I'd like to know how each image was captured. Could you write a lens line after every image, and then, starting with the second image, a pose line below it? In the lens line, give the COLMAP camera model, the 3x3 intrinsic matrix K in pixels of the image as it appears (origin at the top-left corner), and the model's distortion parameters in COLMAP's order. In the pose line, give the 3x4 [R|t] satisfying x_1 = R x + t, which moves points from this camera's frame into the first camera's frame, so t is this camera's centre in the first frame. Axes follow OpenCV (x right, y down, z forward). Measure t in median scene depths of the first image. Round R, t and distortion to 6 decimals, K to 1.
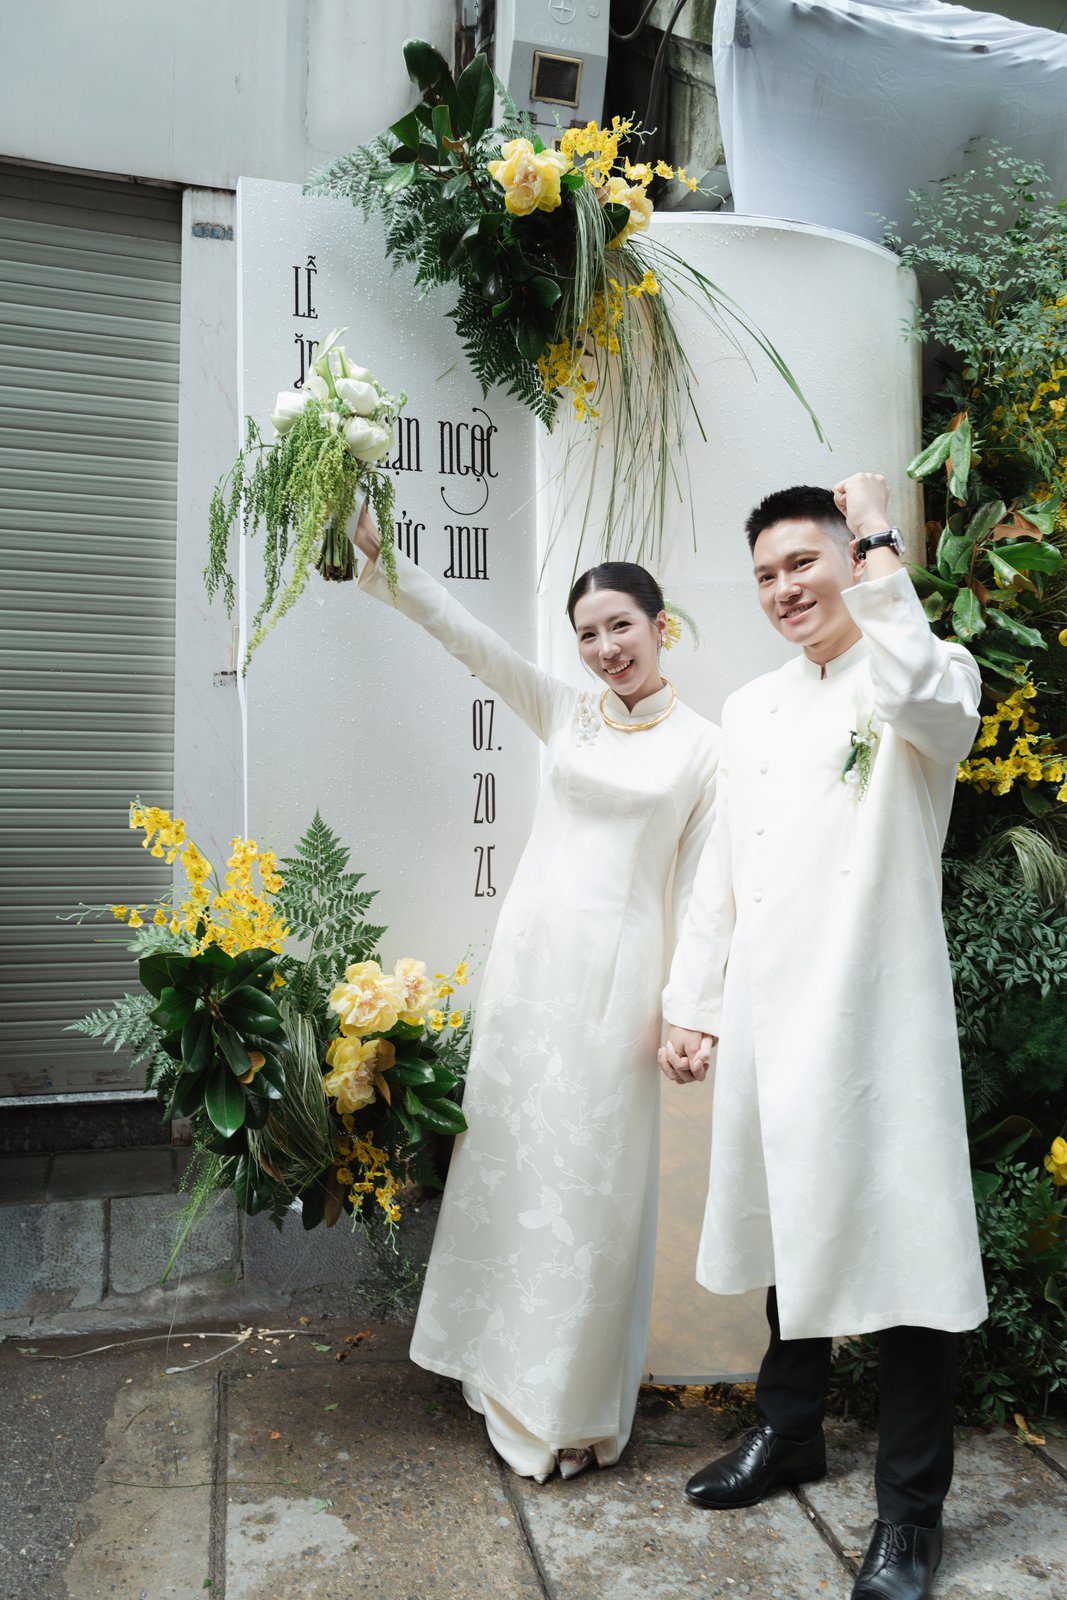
lens RADIAL K [[1259.9, 0, 509.2], [0, 1259.9, 770.8], [0, 0, 1]] dist [-0.034169, 0.058883]
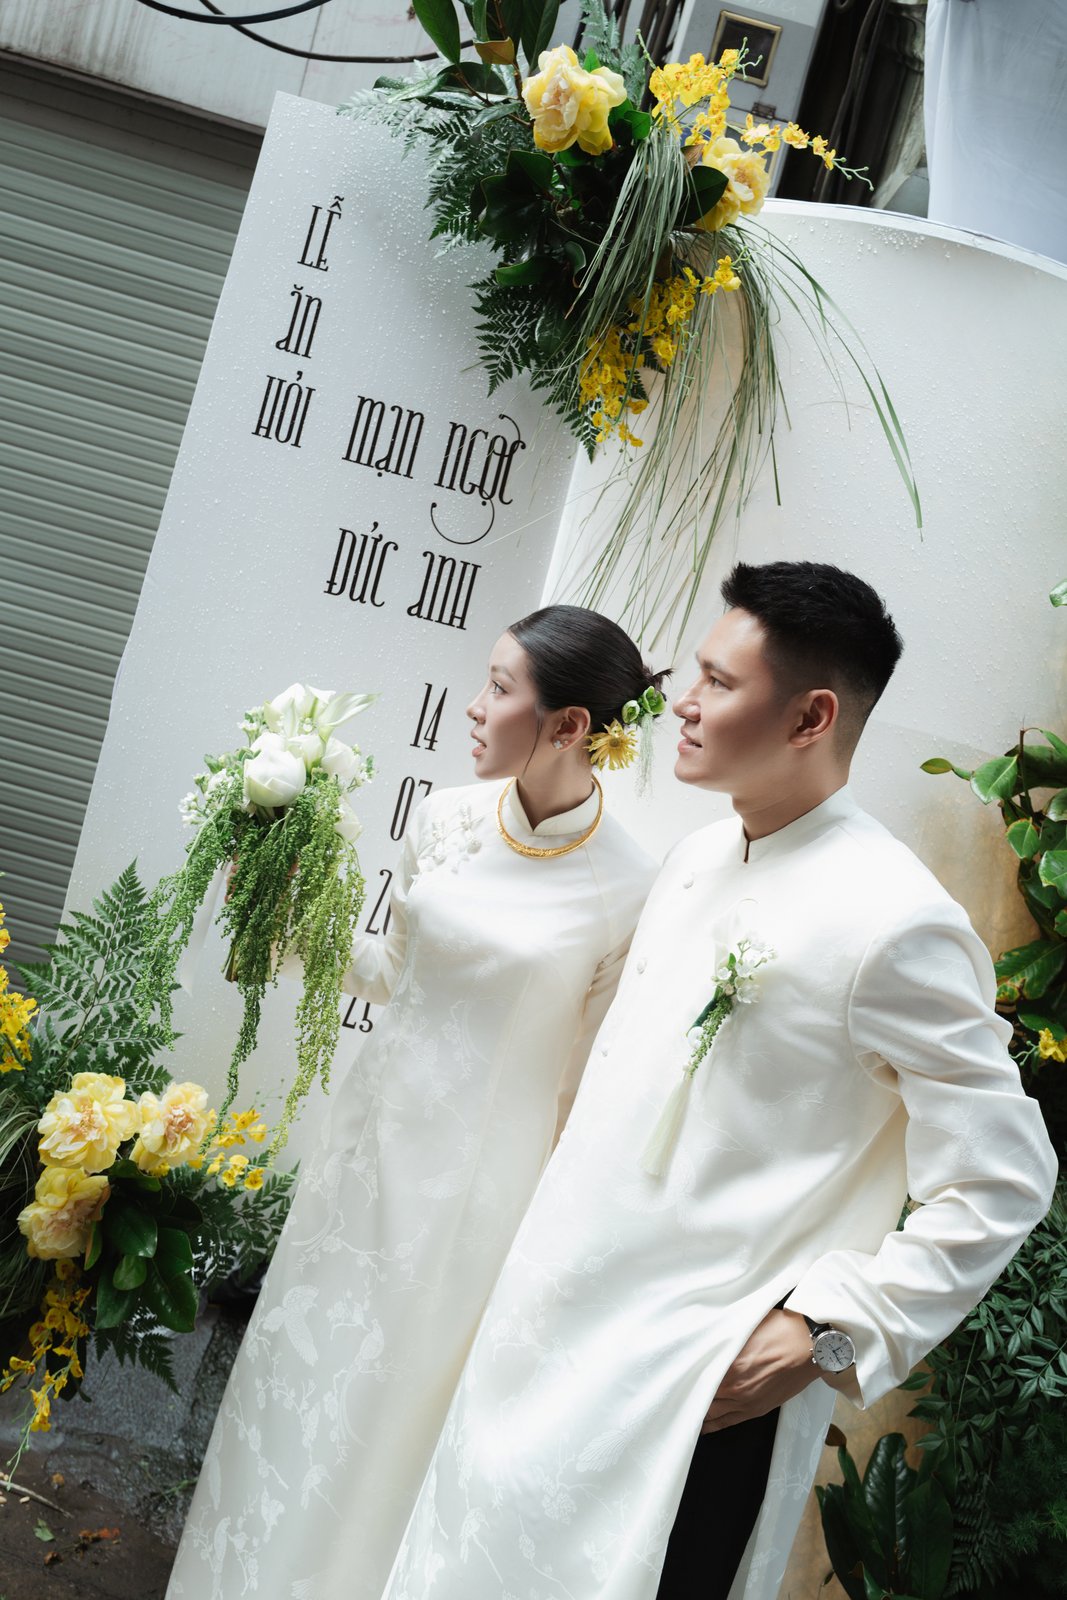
lens RADIAL K [[1259.9, 0, 509.2], [0, 1259.9, 770.8], [0, 0, 1]] dist [-0.034169, 0.058883]
pose [[0.942080, 0.225645, -0.248133, 0.225265], [-0.243097, 0.969106, -0.041682, -0.043496], [0.231061, 0.099588, 0.967829, 0.273691]]
